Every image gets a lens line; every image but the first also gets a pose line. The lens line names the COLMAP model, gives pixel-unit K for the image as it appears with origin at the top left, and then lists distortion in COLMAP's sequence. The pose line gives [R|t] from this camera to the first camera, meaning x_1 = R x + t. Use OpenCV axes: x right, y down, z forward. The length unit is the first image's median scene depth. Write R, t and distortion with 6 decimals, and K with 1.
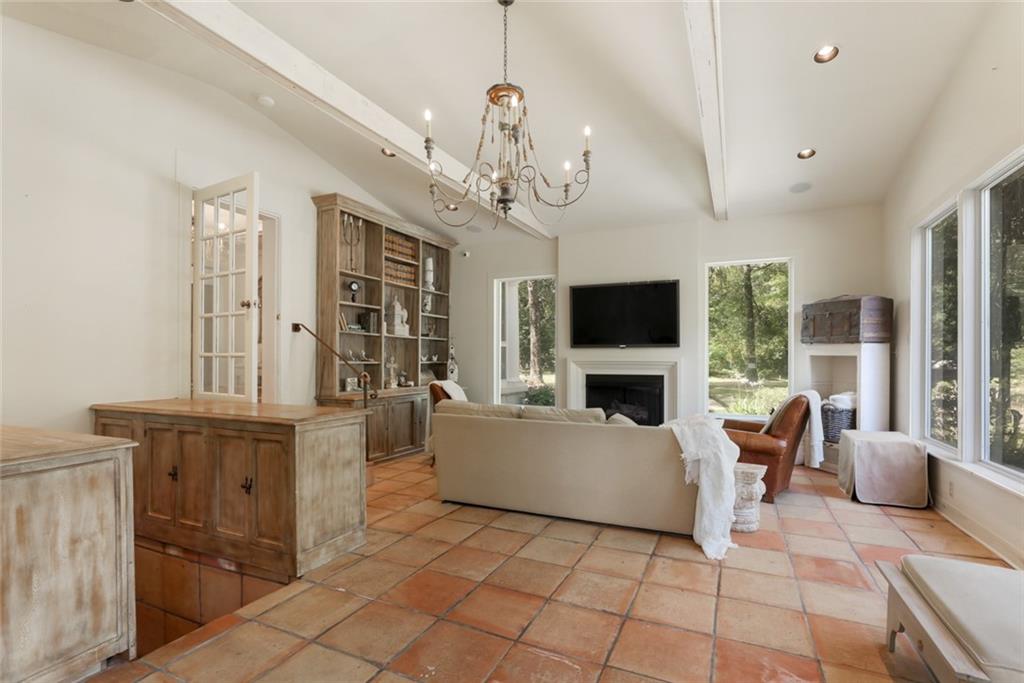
lens RADIAL K [[478.4, 0, 512.6], [0, 478.4, 354.6], [0, 0, 1]] dist [0.000968, 0.000253]
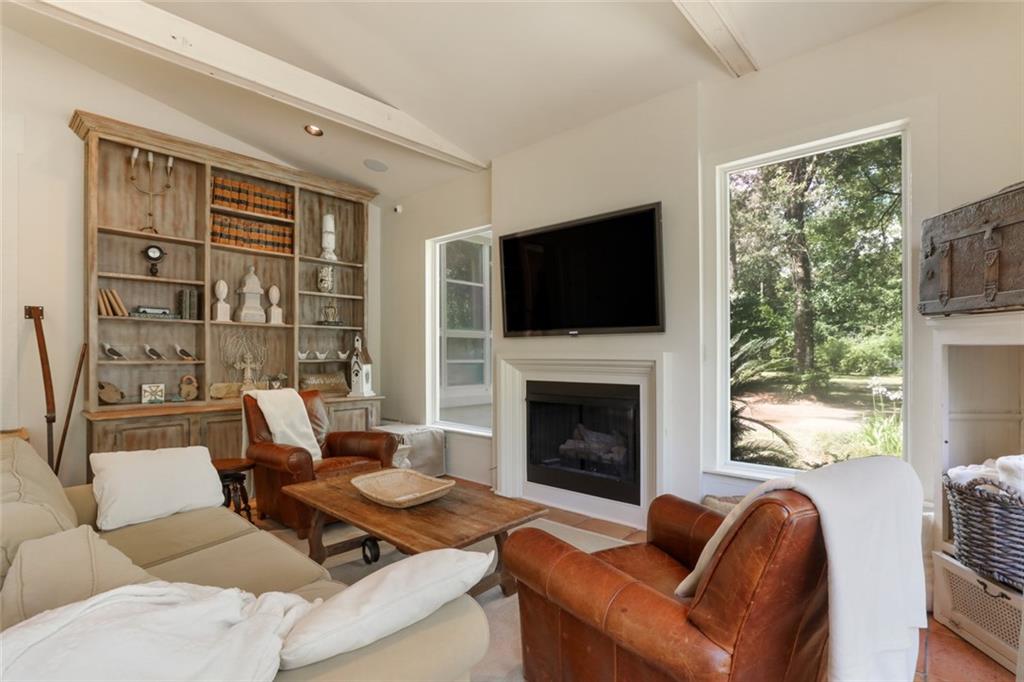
lens RADIAL K [[478.4, 0, 512.6], [0, 478.4, 354.1], [0, 0, 1]] dist [0.000968, 0.000253]
pose [[0.955769, -0.003915, -0.294093, 0.332991], [0.007478, 0.999912, 0.010991, 0.001025], [0.294024, -0.012704, 0.955713, 0.434541]]
